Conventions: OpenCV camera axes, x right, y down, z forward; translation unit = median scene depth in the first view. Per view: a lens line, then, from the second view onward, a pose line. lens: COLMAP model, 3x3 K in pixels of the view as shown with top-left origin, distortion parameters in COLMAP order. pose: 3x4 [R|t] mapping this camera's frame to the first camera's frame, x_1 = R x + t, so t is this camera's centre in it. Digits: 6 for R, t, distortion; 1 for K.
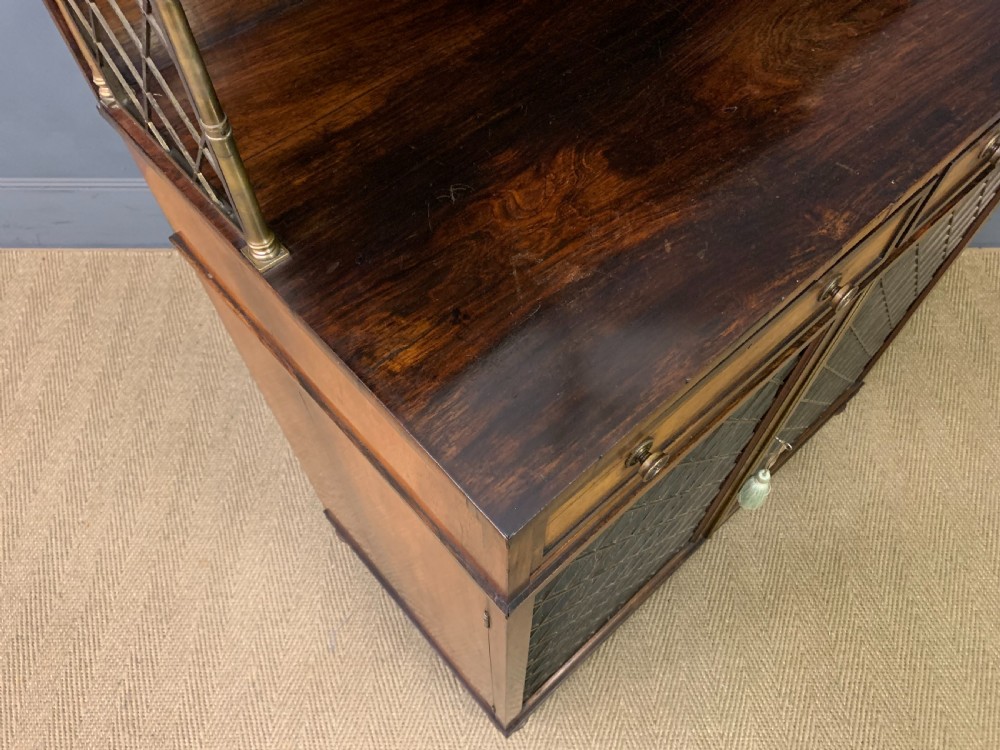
lens RADIAL K [[759.8, 0, 496.4], [0, 759.8, 372.6], [0, 0, 1]] dist [0.020582, -0.022199]
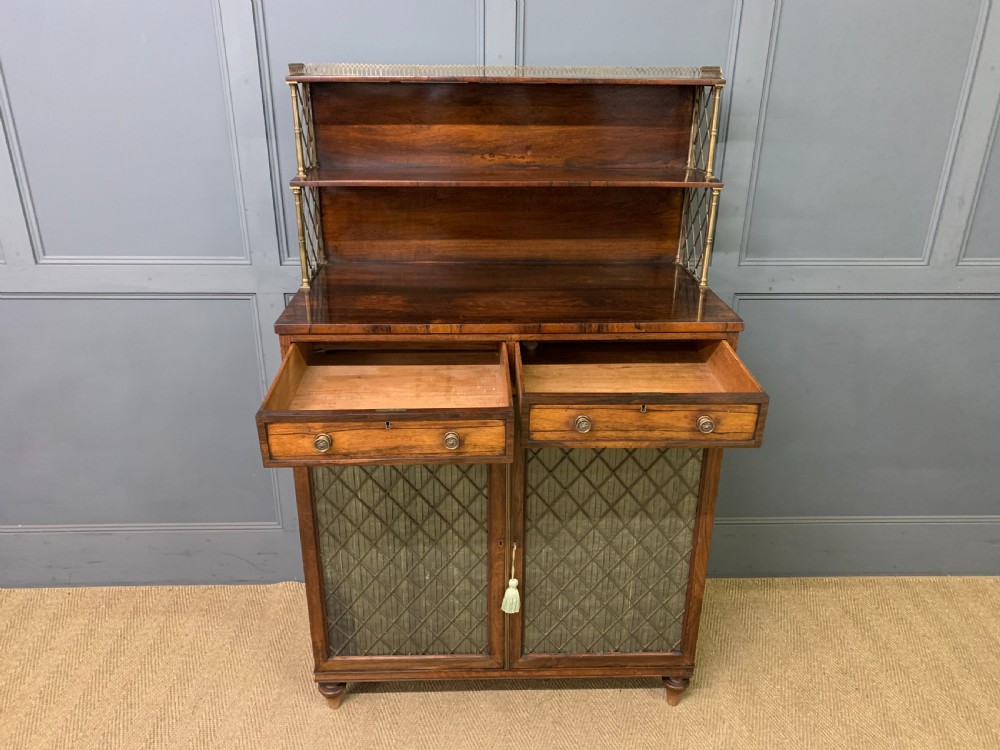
lens RADIAL K [[759.8, 0, 495.6], [0, 759.8, 383.5], [0, 0, 1]] dist [0.020582, -0.022199]
pose [[0.999046, 0.001708, 0.043630, 0.077755], [0.024195, 0.810139, -0.585738, 0.428797], [-0.036347, 0.586235, 0.809325, -0.336637]]
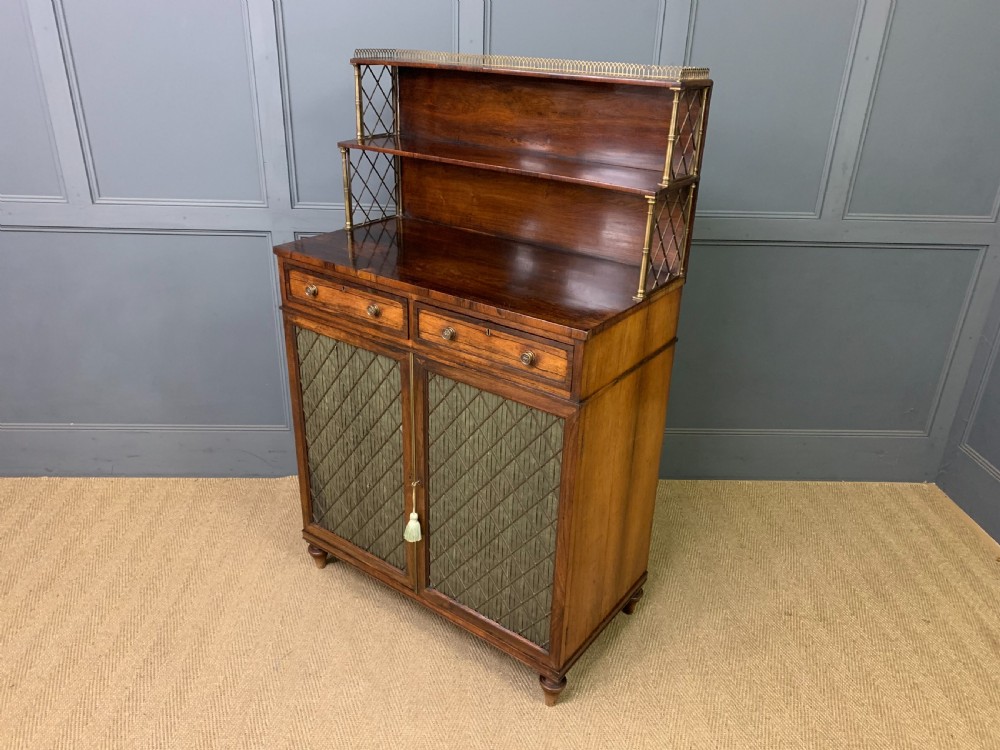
lens RADIAL K [[759.8, 0, 506.2], [0, 759.8, 372.8], [0, 0, 1]] dist [0.020582, -0.022199]
pose [[0.818762, 0.274133, -0.504459, 0.937555], [-0.513146, 0.743496, -0.428831, 0.283201], [0.257507, 0.609972, 0.749416, -0.308827]]
